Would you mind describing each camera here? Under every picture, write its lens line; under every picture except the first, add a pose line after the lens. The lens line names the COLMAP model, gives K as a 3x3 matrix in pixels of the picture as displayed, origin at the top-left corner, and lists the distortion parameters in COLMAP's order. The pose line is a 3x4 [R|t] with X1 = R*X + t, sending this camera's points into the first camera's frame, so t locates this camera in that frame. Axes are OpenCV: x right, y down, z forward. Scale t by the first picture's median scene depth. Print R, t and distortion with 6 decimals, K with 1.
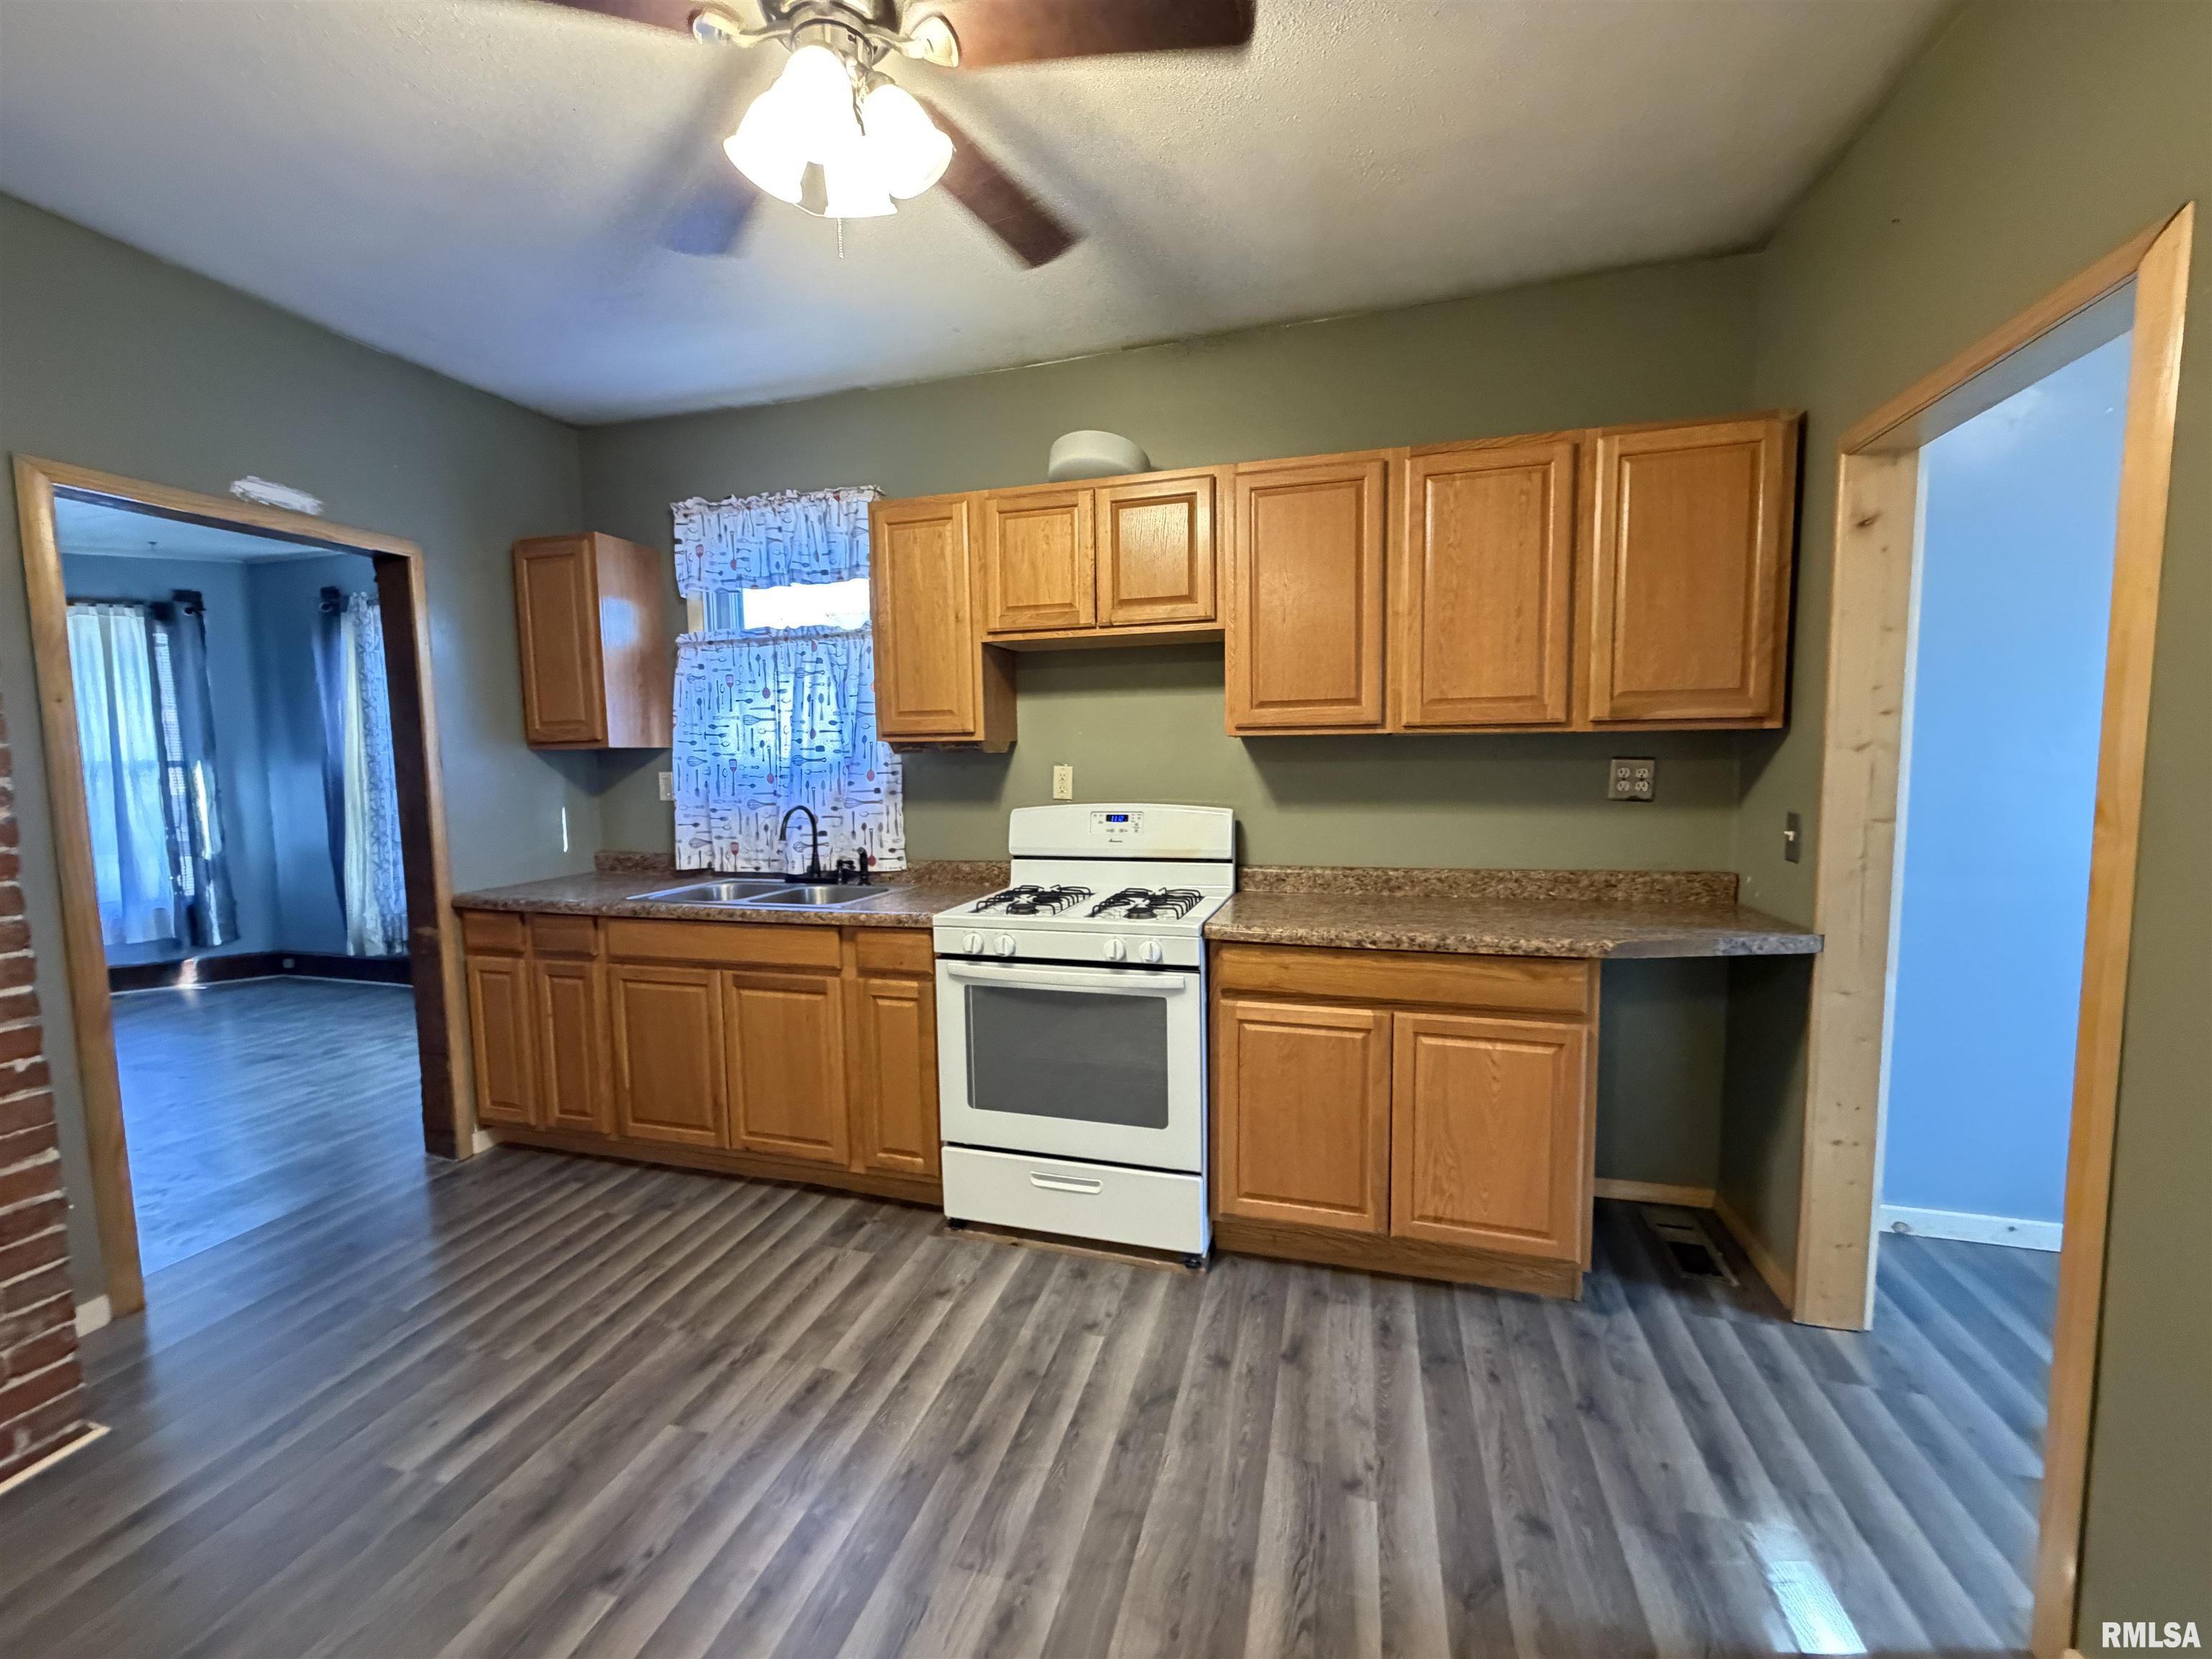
lens RADIAL K [[881.9, 0, 1116.5], [0, 881.9, 823.8], [0, 0, 1]] dist [0.001370, 0.000196]
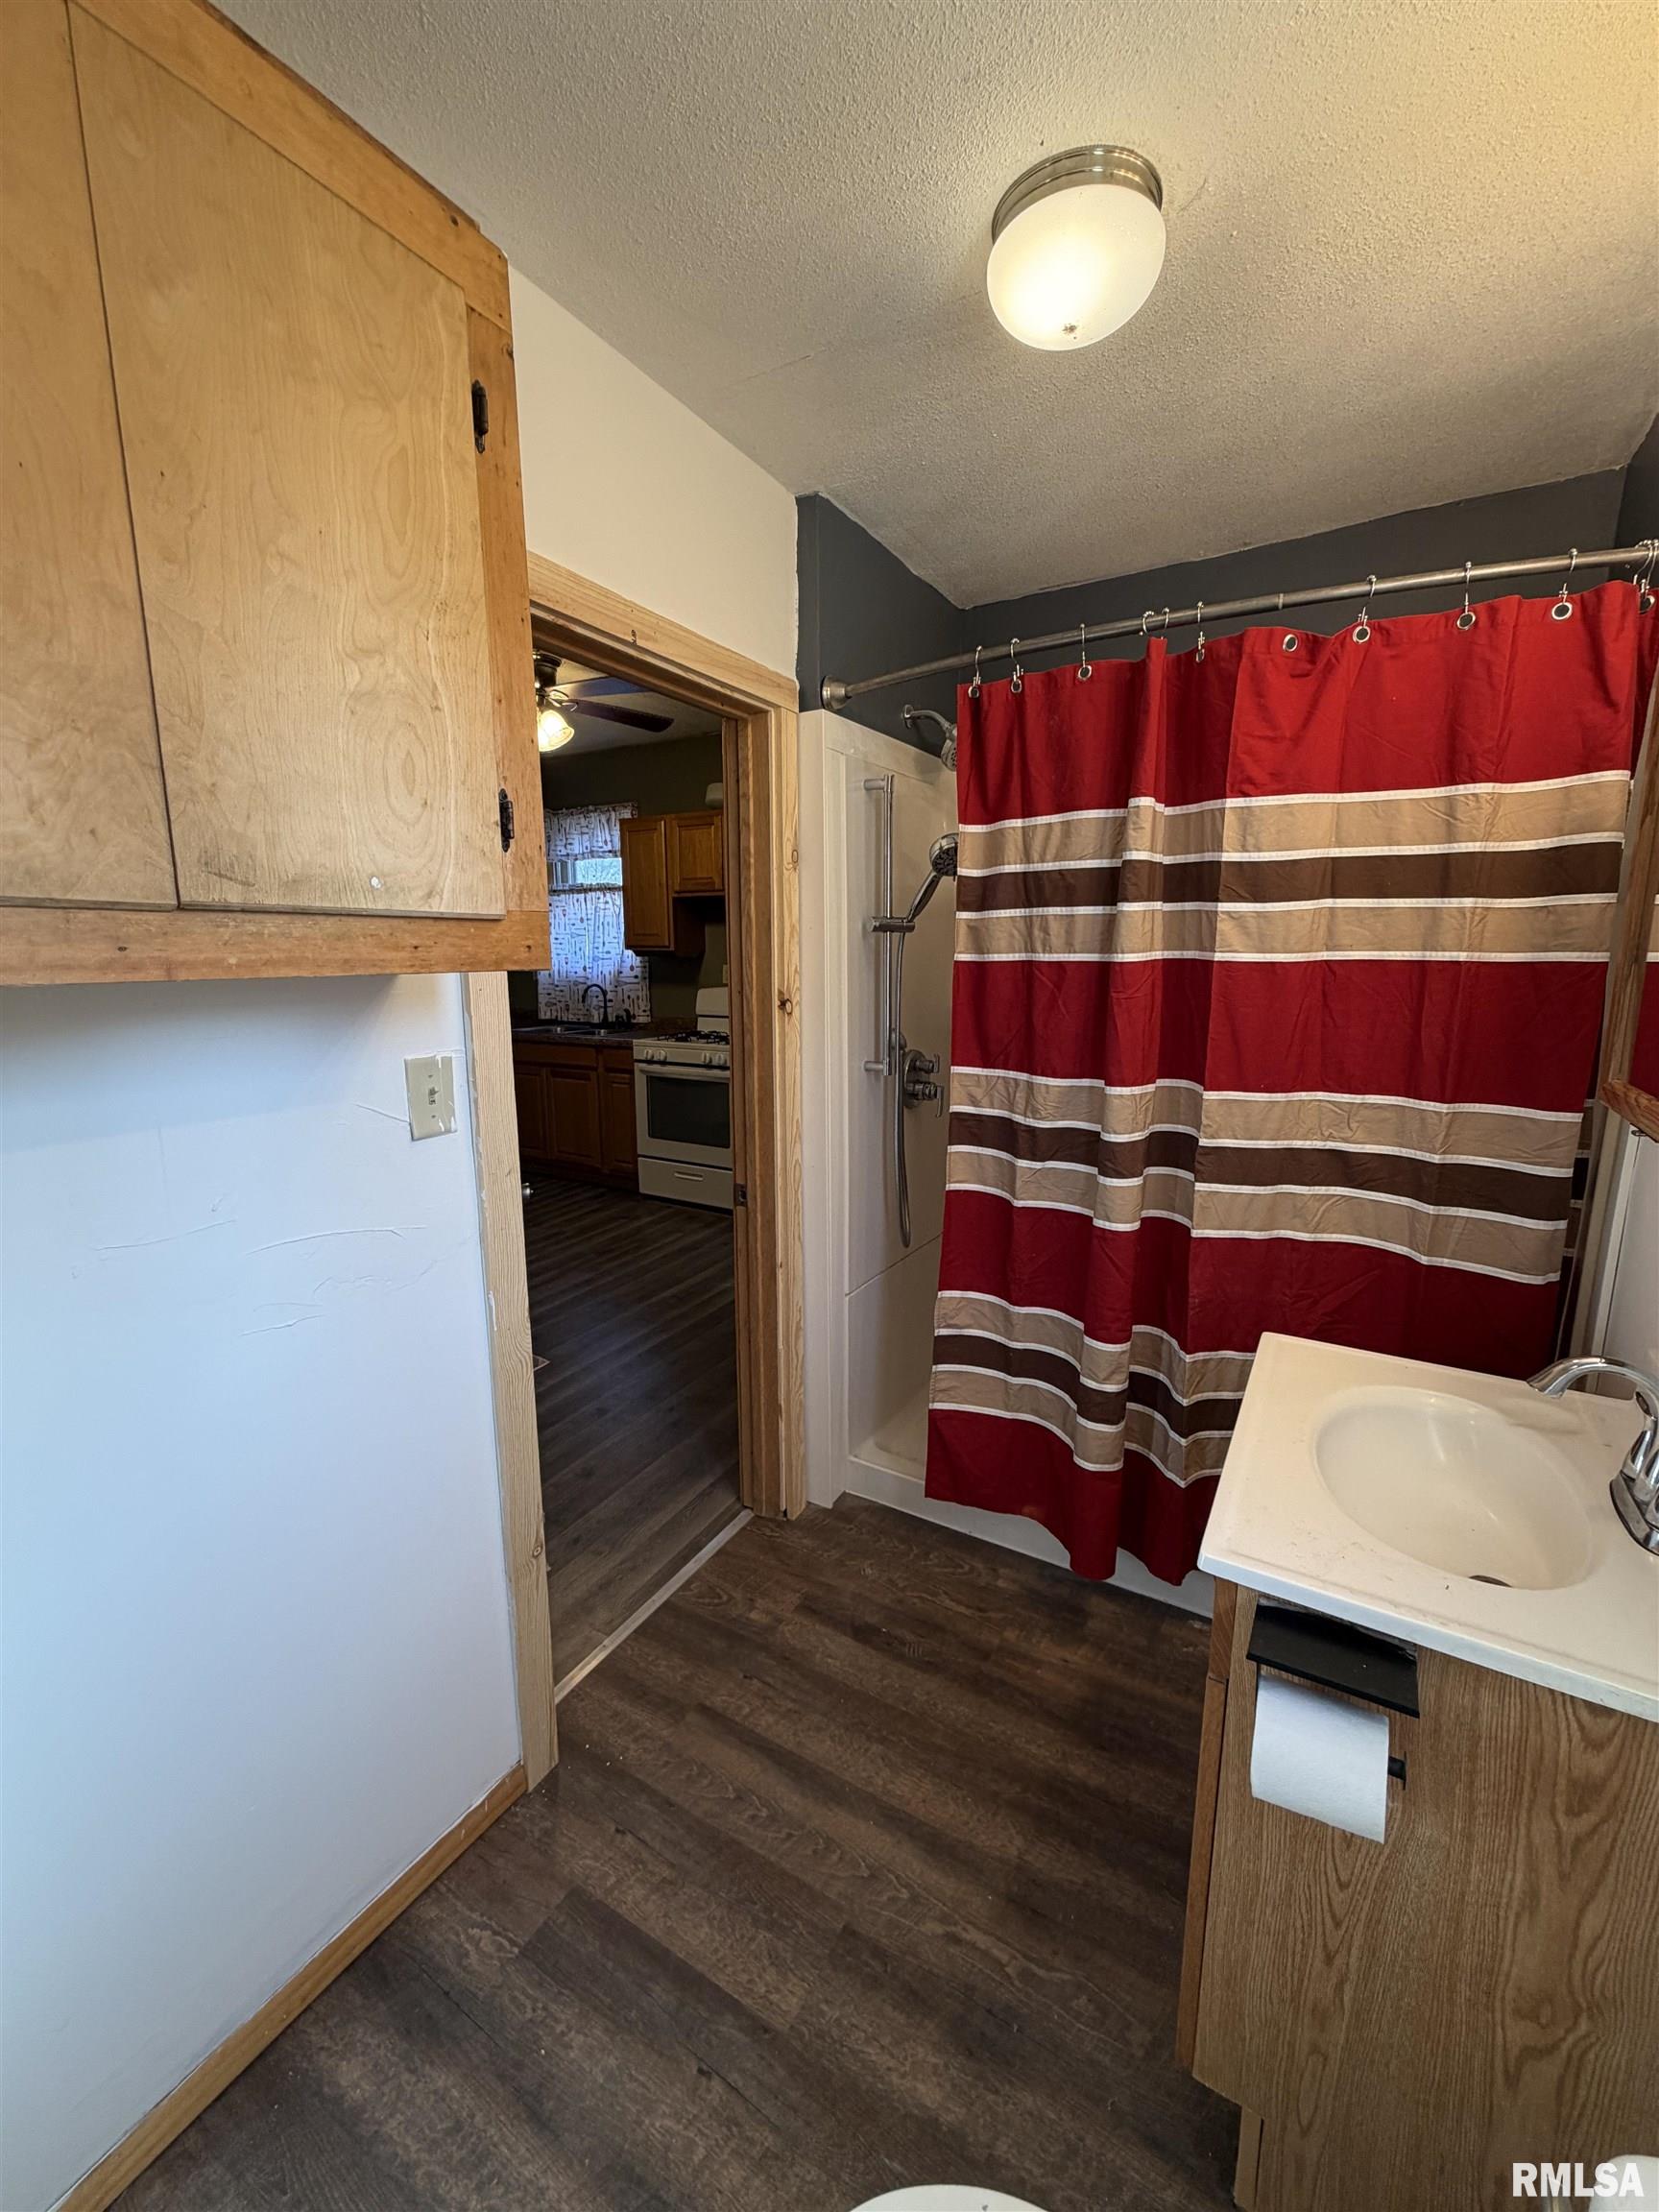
lens RADIAL K [[881.9, 0, 829.6], [0, 881.9, 1096.4], [0, 0, 1]] dist [0.001370, 0.000196]
pose [[0.965927, 0.053654, -0.253193, 0.692040], [-0.031529, 0.995384, 0.090649, 0.034210], [0.256888, -0.079578, 0.963159, -0.767752]]
